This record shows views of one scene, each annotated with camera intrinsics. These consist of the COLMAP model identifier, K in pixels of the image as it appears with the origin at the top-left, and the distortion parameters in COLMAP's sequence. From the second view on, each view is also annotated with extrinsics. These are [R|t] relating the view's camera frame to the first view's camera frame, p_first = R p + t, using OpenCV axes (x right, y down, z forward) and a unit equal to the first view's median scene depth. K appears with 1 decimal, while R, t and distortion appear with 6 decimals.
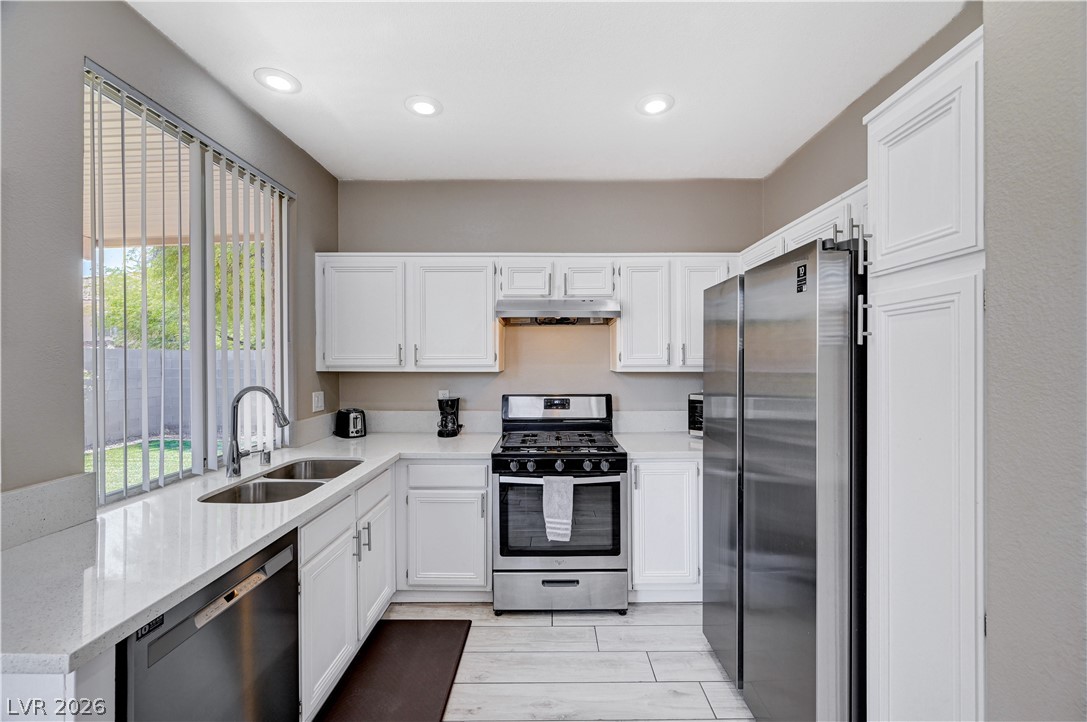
lens RADIAL K [[447.5, 0, 546.6], [0, 447.5, 359.3], [0, 0, 1]] dist [-0.002189, -0.000298]
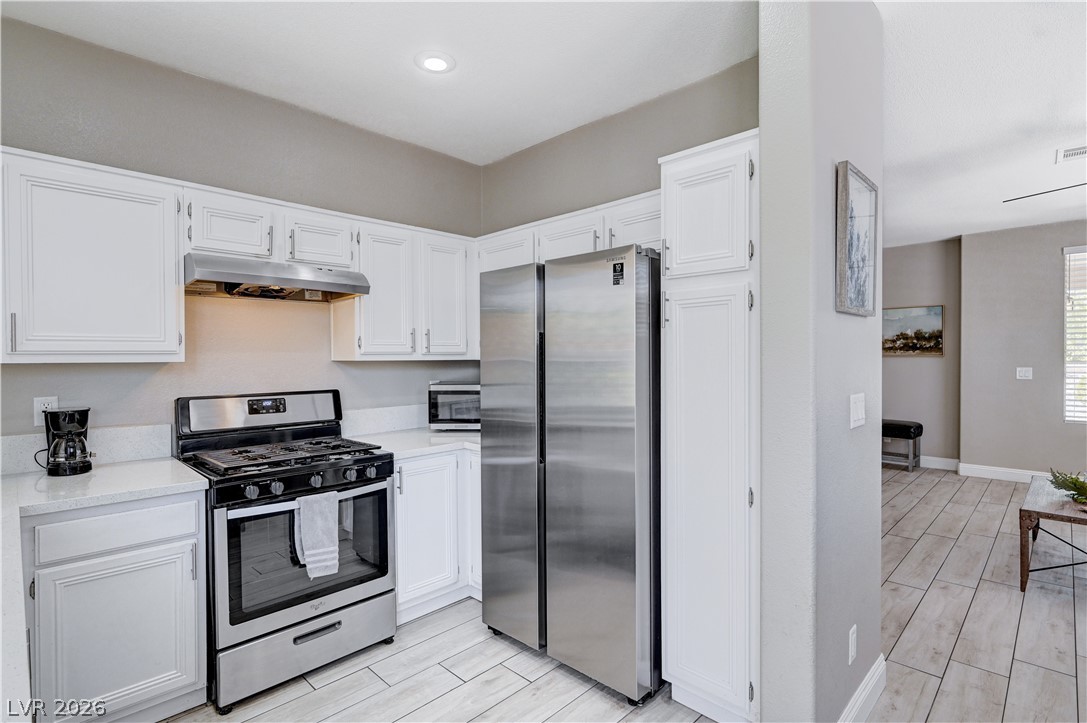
lens RADIAL K [[549.6, 0, 559.0], [0, 549.6, 363.0], [0, 0, 1]] dist [-0.000142, 0.000286]
pose [[0.682236, -0.010133, 0.731061, -0.369176], [0.005370, 0.999946, 0.008849, 0.028618], [-0.731112, -0.002111, 0.682254, 0.049866]]
